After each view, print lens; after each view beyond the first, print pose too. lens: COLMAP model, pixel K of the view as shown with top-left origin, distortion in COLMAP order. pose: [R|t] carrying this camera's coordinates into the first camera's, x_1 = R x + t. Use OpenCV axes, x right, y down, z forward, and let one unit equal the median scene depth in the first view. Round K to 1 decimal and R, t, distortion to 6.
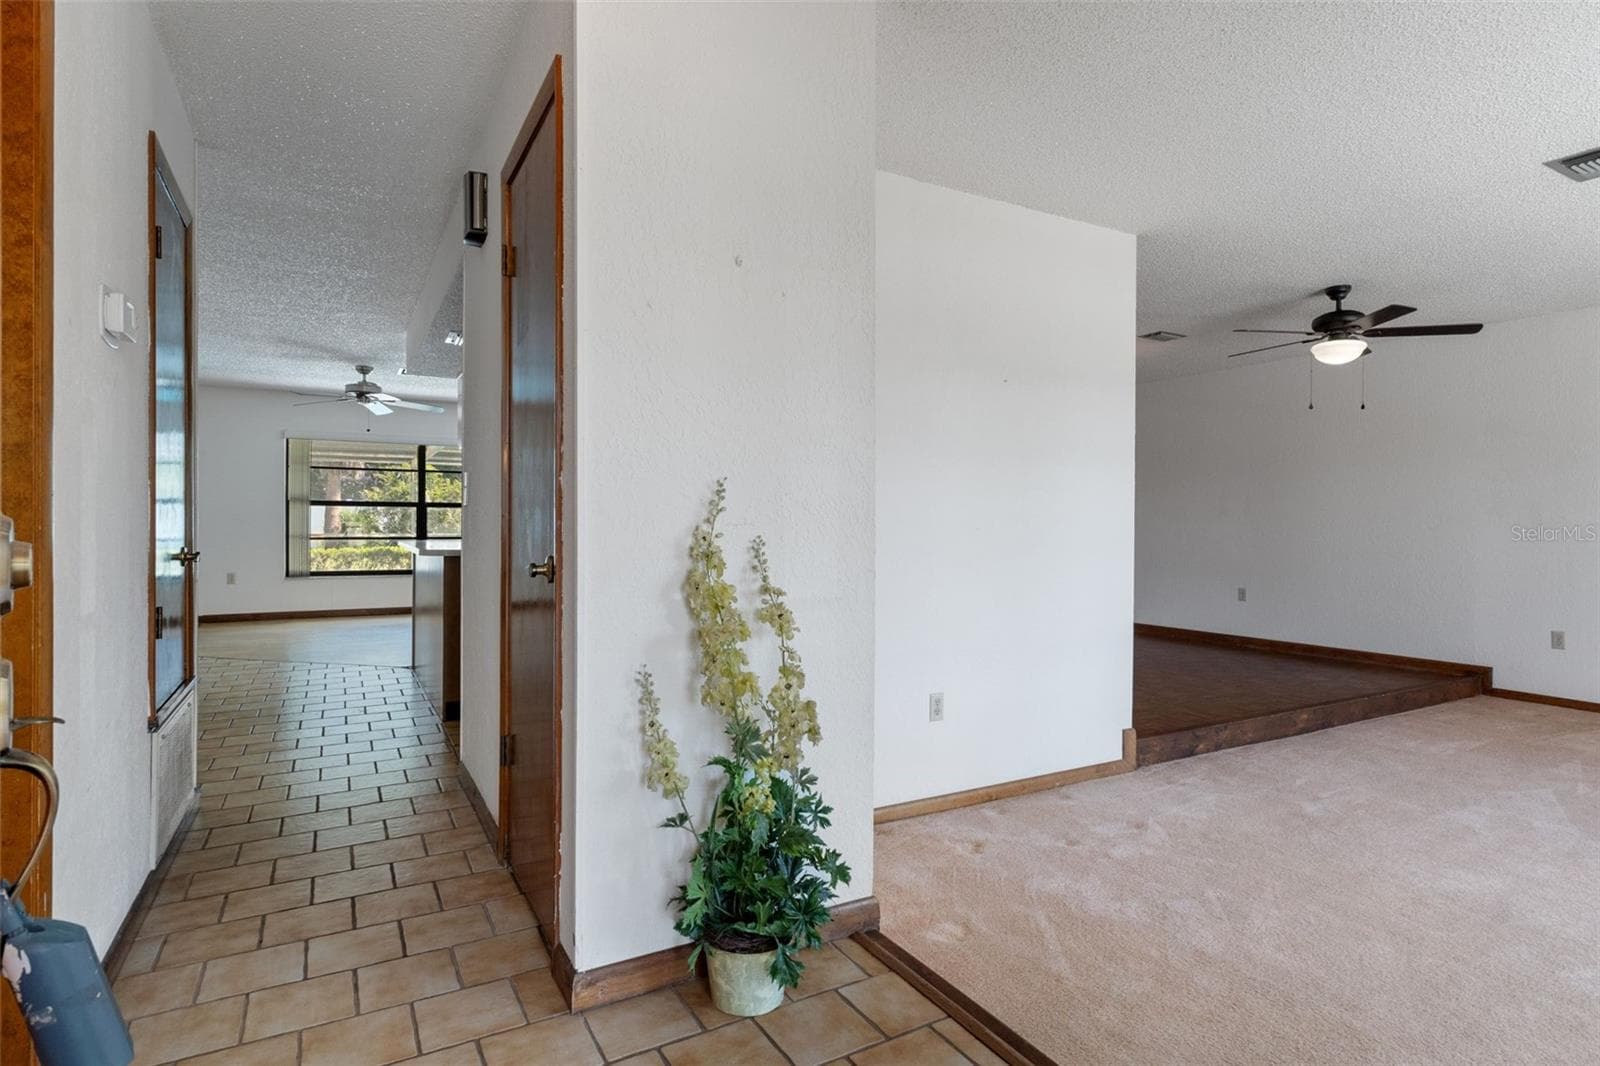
lens RADIAL K [[828.6, 0, 789.1], [0, 828.6, 533.8], [0, 0, 1]] dist [0.001226, 0.001157]
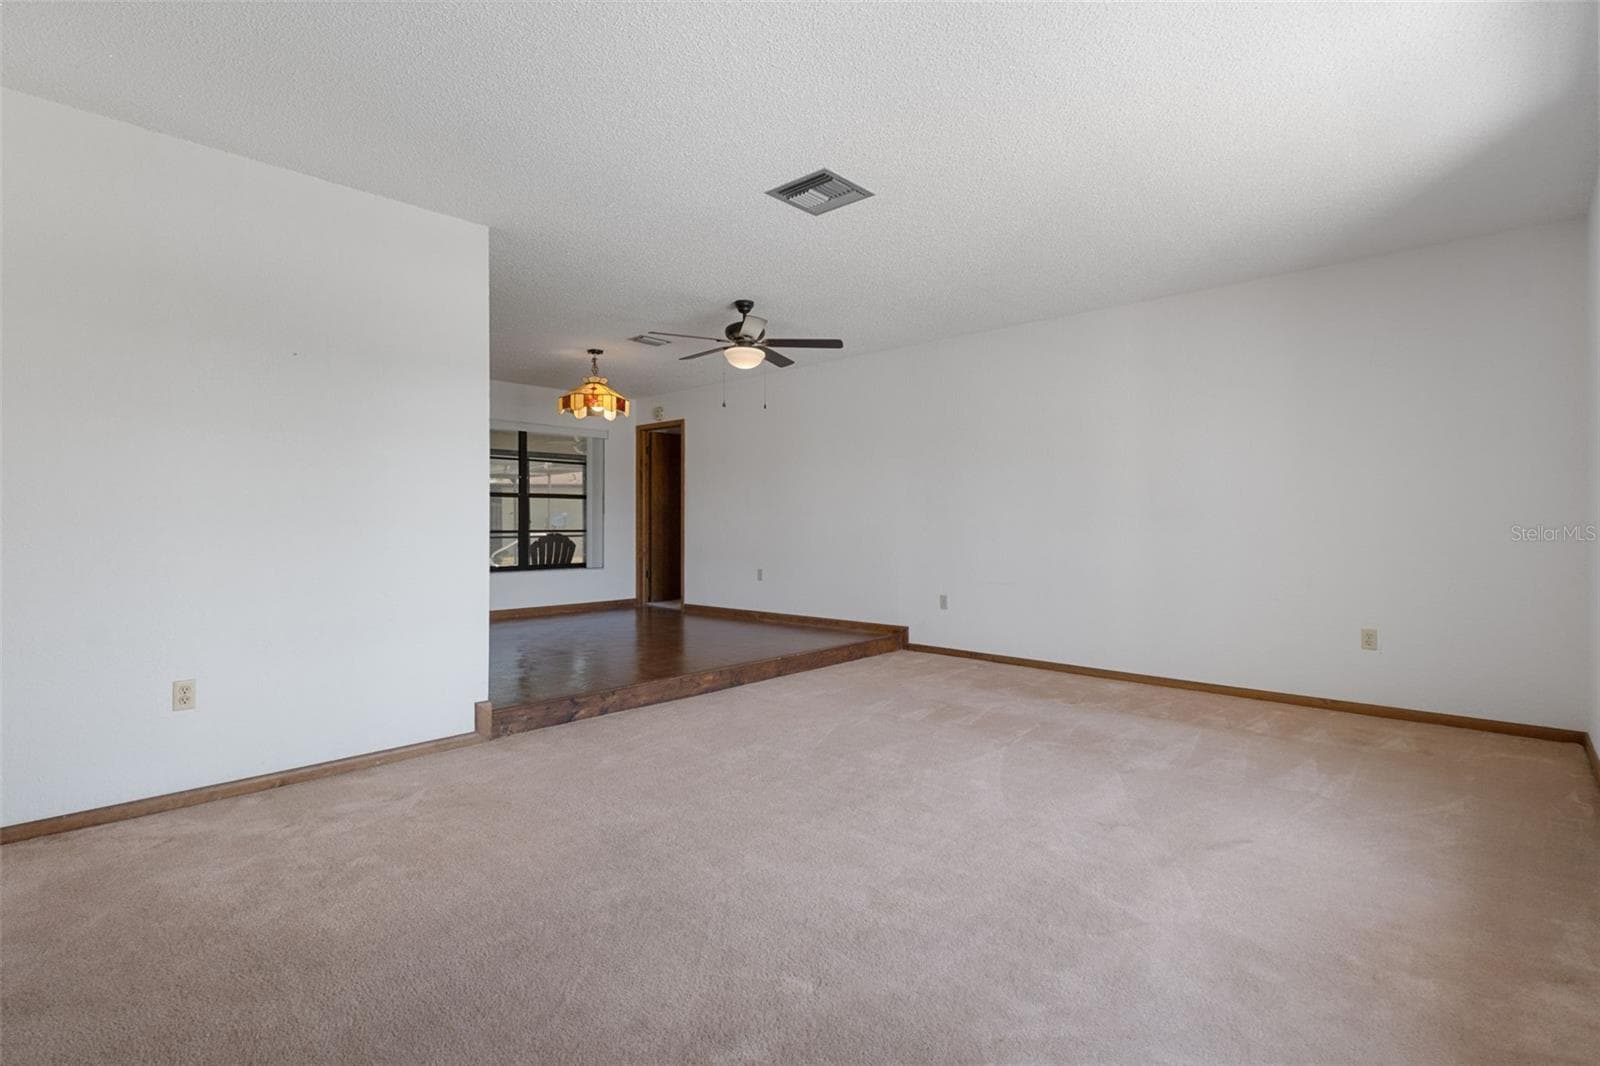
lens RADIAL K [[757.0, 0, 793.8], [0, 757.0, 528.5], [0, 0, 1]] dist [0.000465, 0.000391]
pose [[0.952667, -0.011807, 0.303787, 0.493549], [0.015203, 0.999846, -0.008815, 0.033174], [-0.303636, 0.013016, 0.952699, -0.022716]]
